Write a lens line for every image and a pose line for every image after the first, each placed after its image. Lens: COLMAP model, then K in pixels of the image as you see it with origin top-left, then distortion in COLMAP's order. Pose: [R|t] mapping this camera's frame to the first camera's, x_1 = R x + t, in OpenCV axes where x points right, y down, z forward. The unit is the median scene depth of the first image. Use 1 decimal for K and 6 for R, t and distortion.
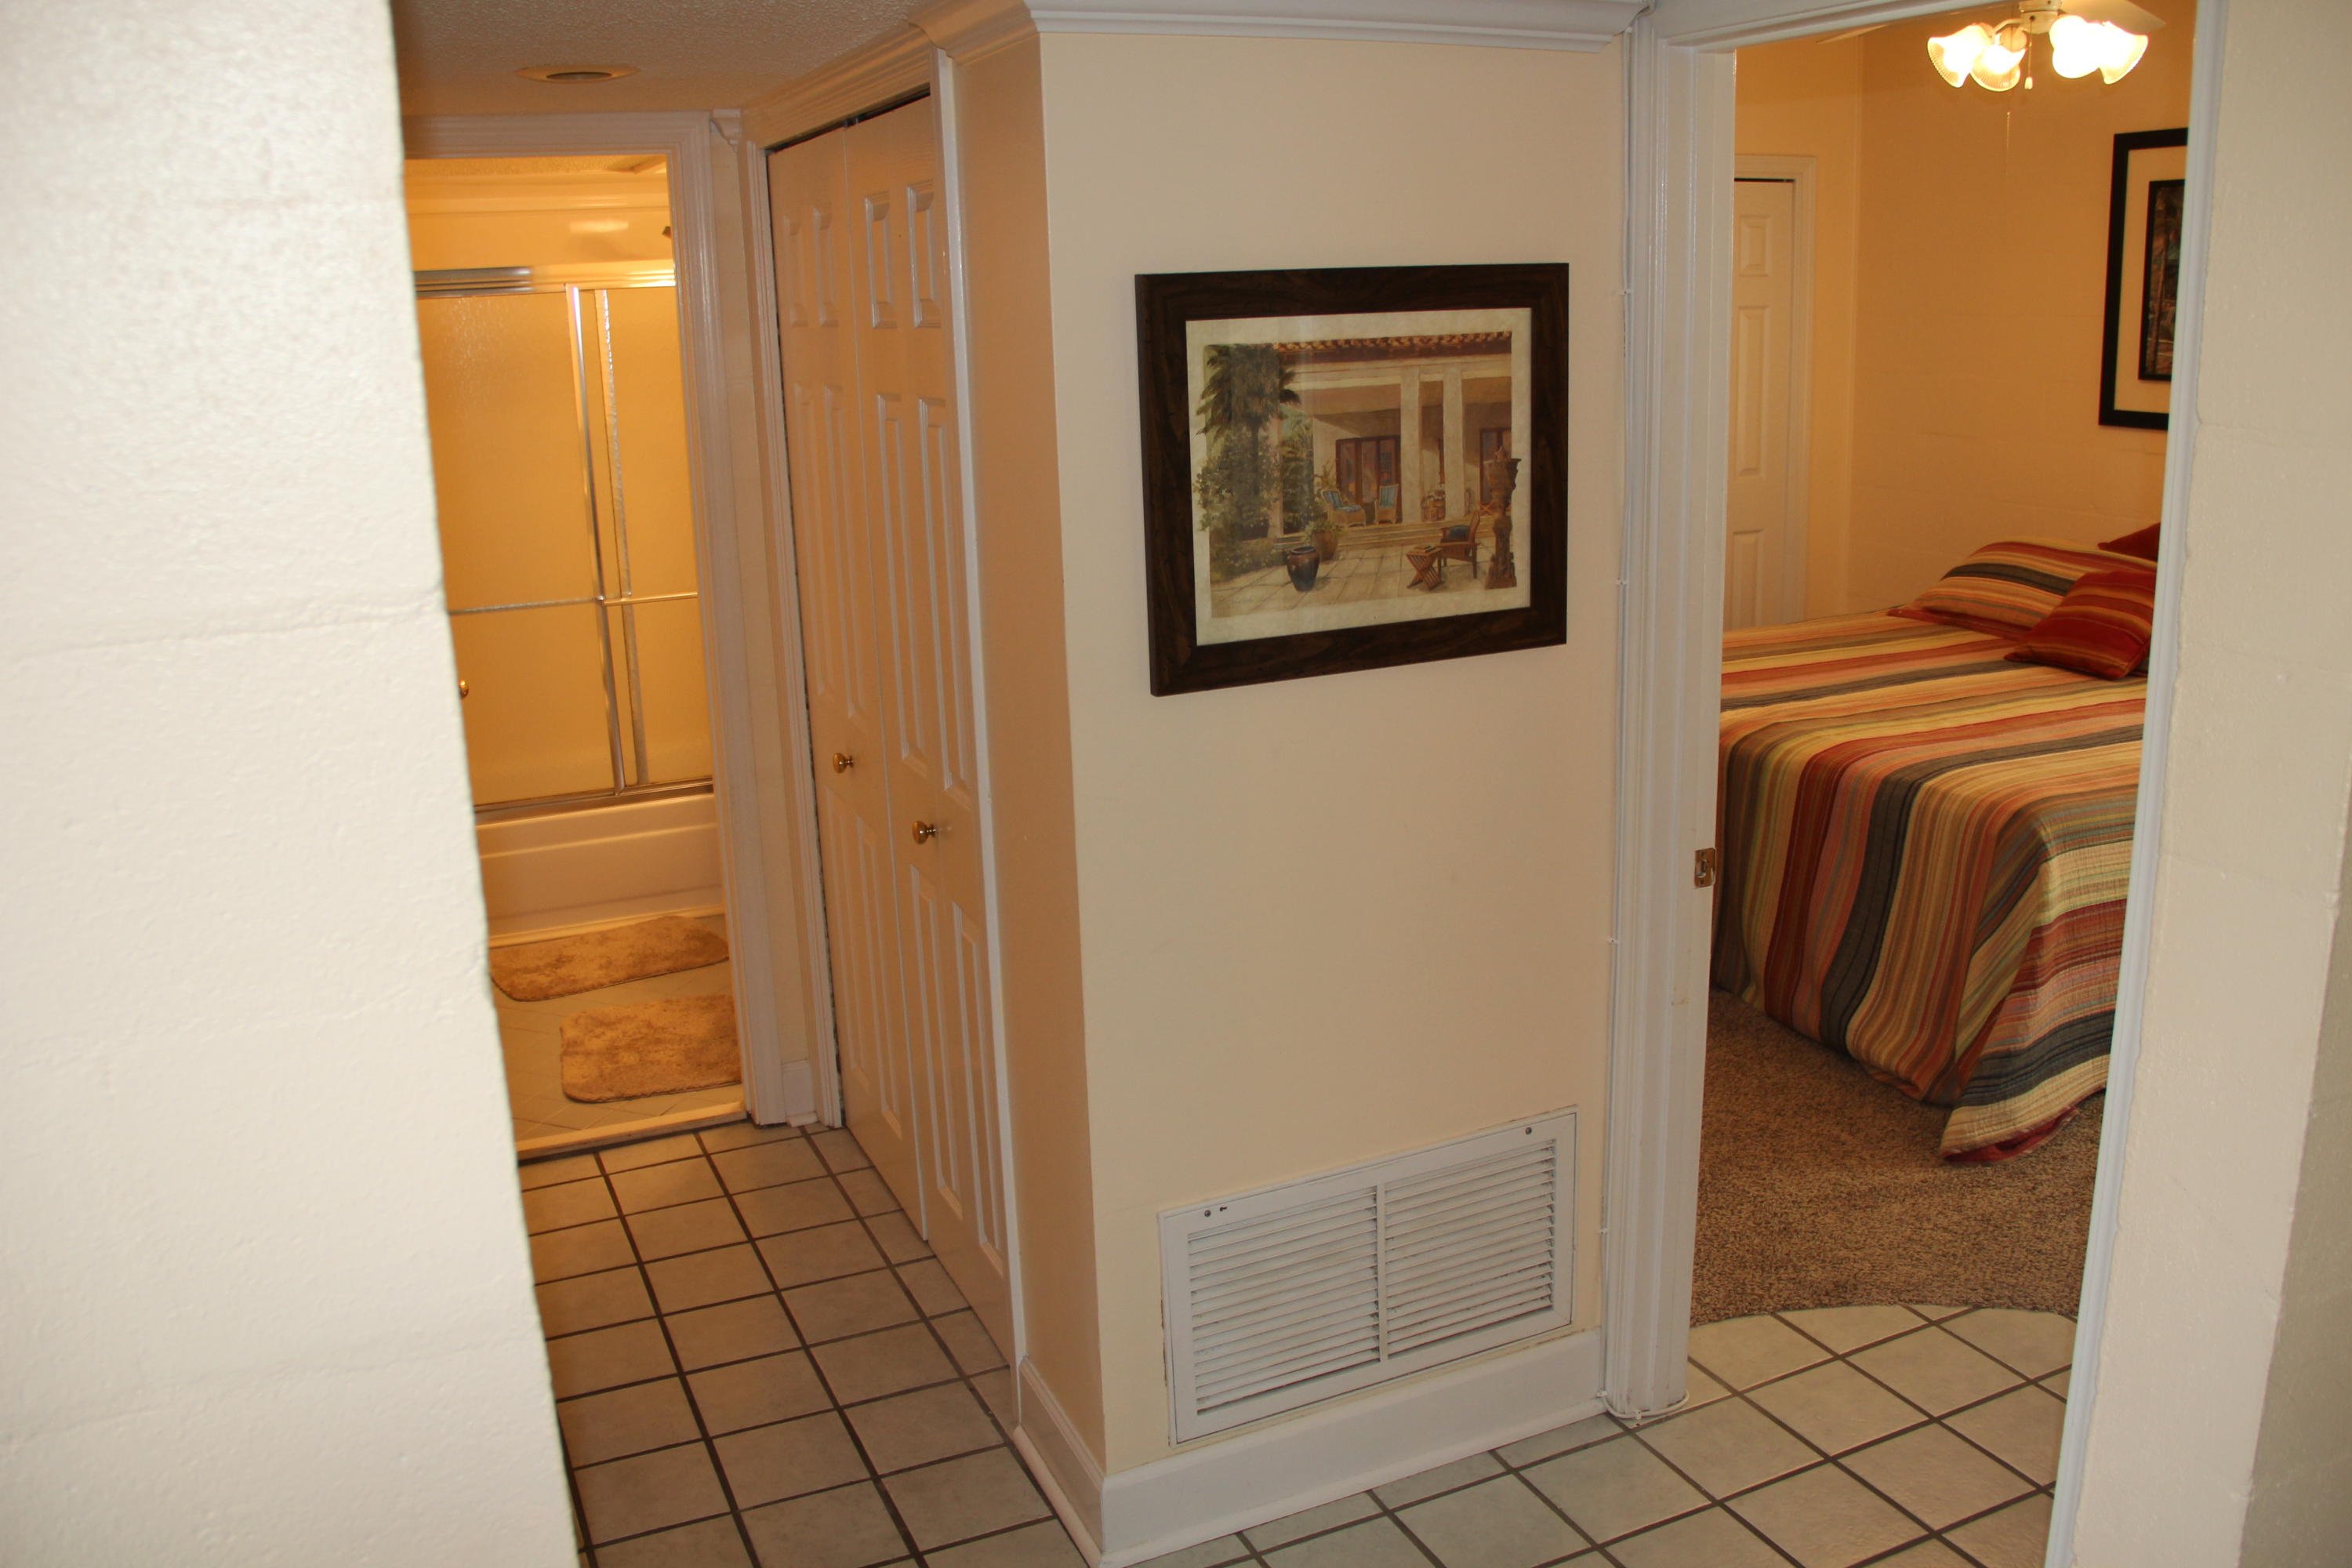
lens RADIAL K [[1956.1, 0, 1210.1], [0, 1956.1, 787.9], [0, 0, 1]] dist [-0.175431, 0.137318]
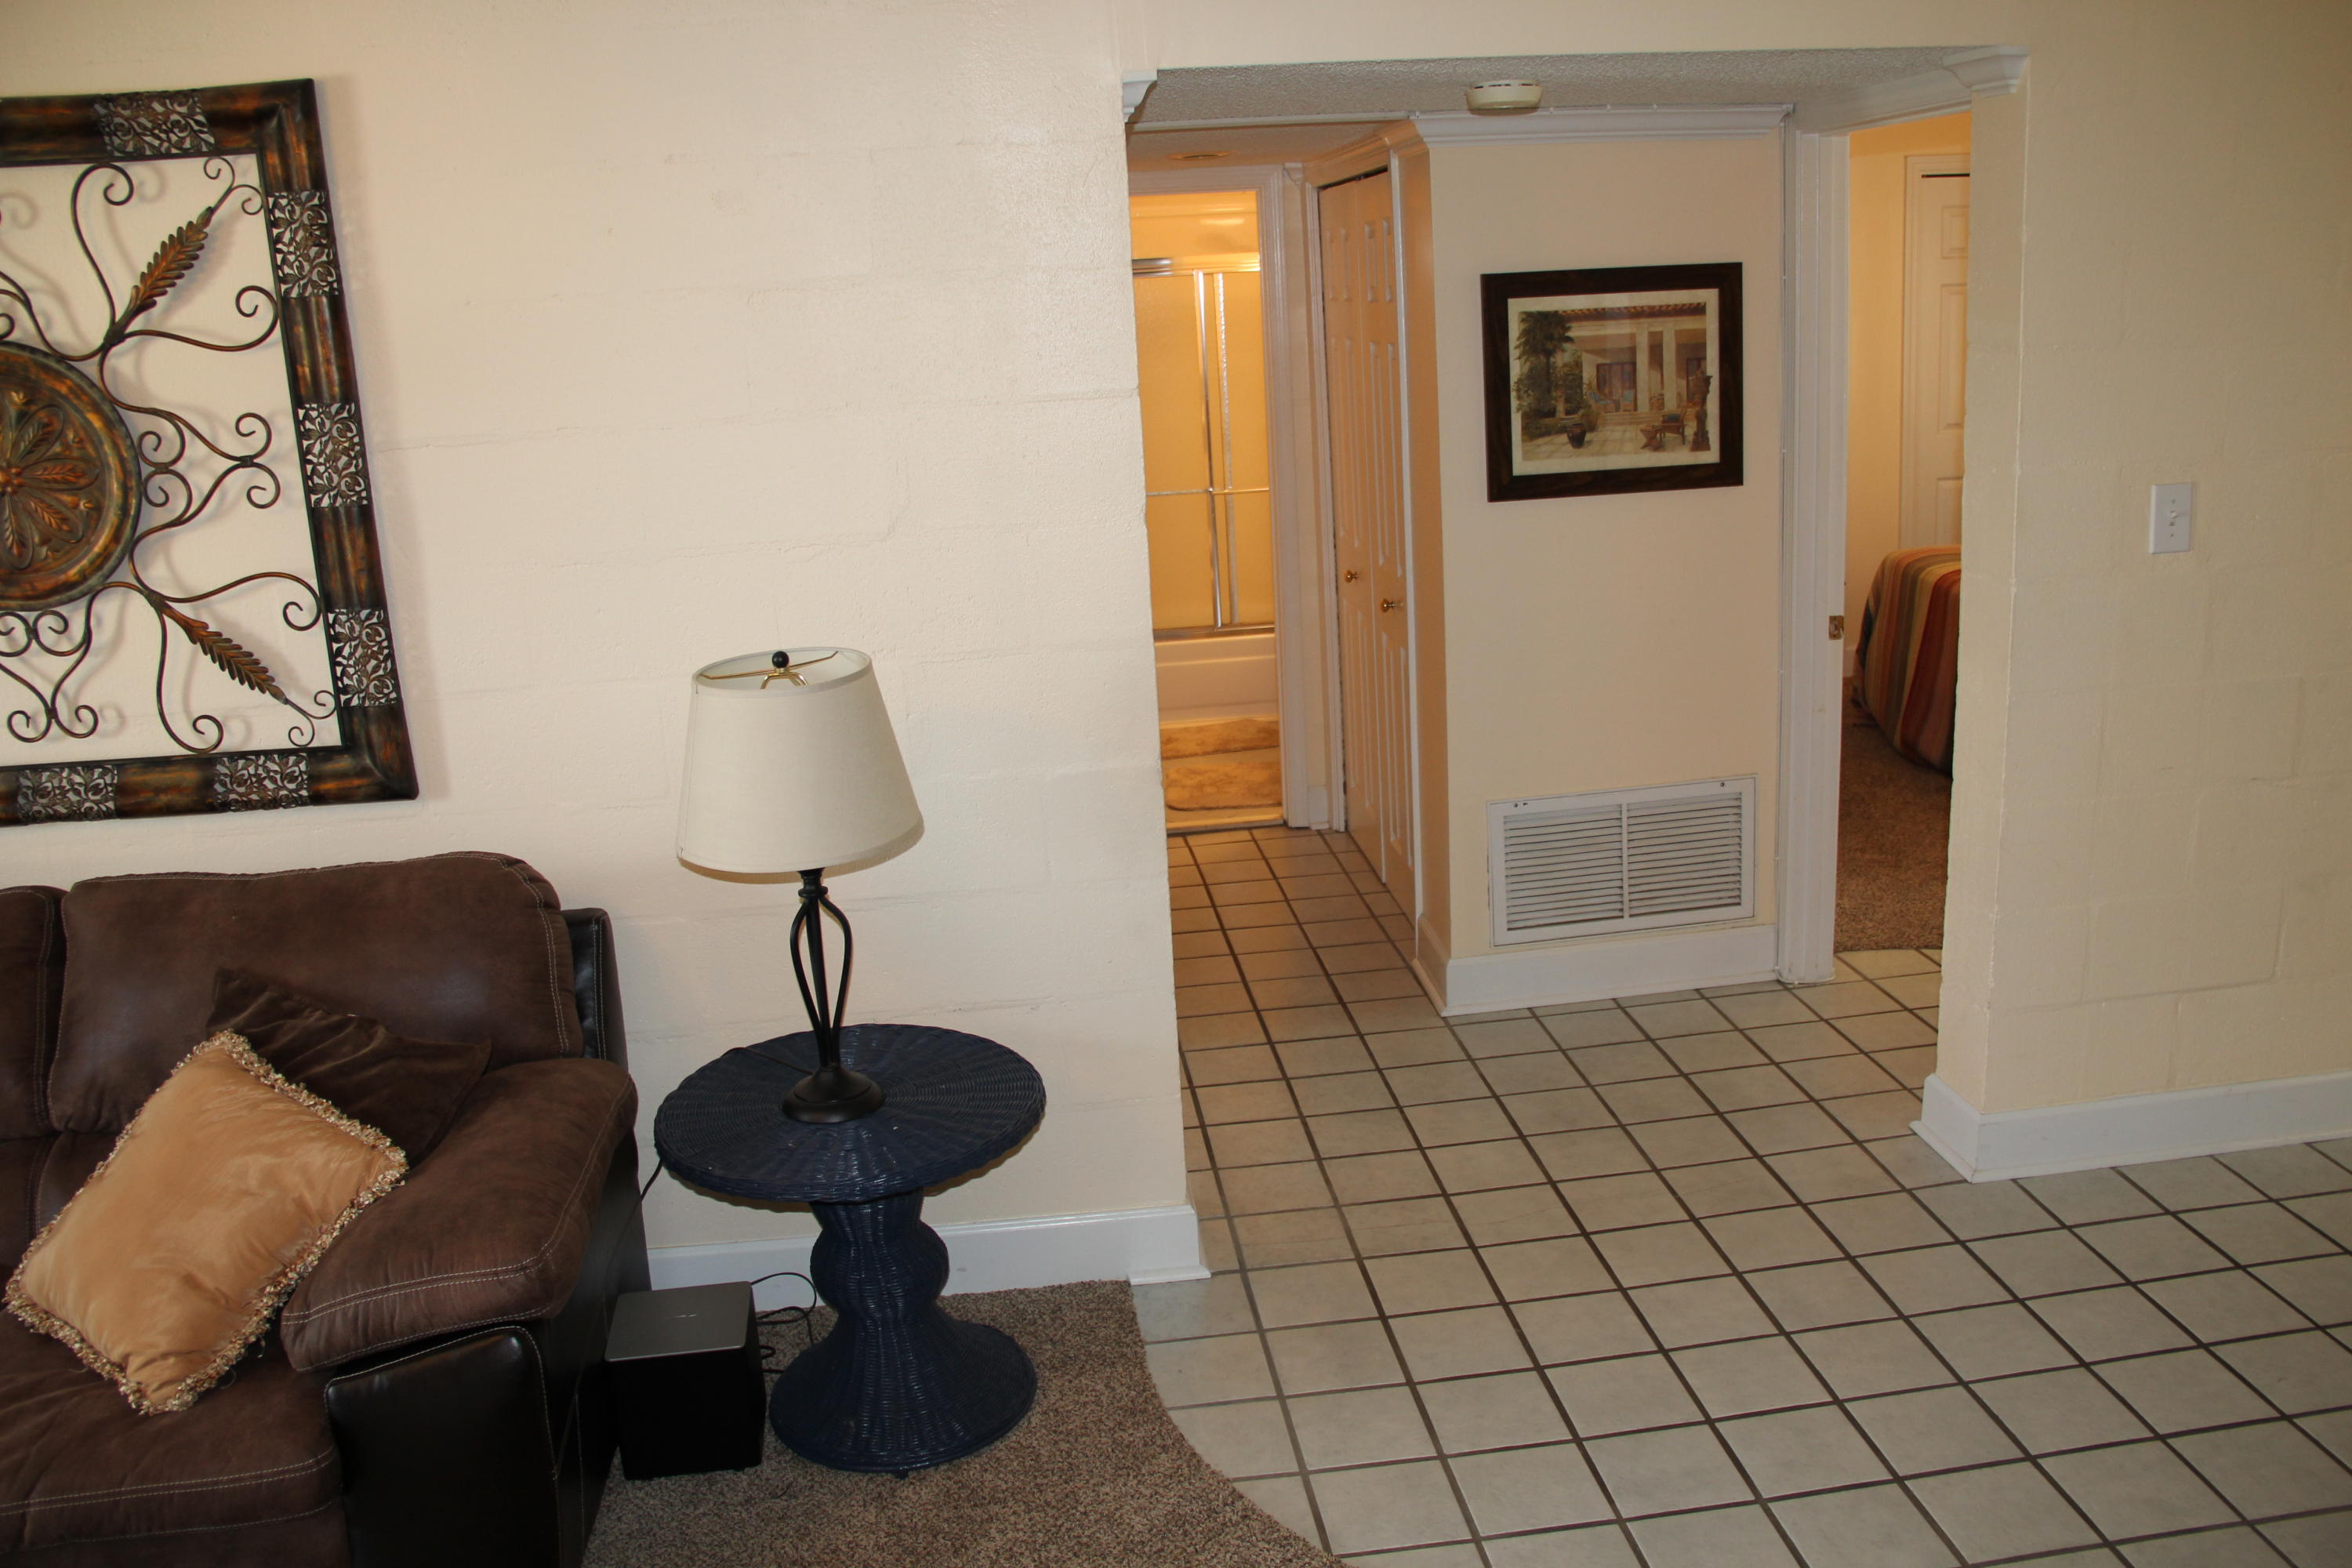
lens RADIAL K [[1956.1, 0, 1210.1], [0, 1956.1, 787.9], [0, 0, 1]] dist [-0.175431, 0.137318]
pose [[0.950931, 0.056604, -0.304181, 0.279973], [-0.051903, 0.998375, 0.023525, 0.183334], [0.305018, -0.006583, 0.952324, -0.784833]]
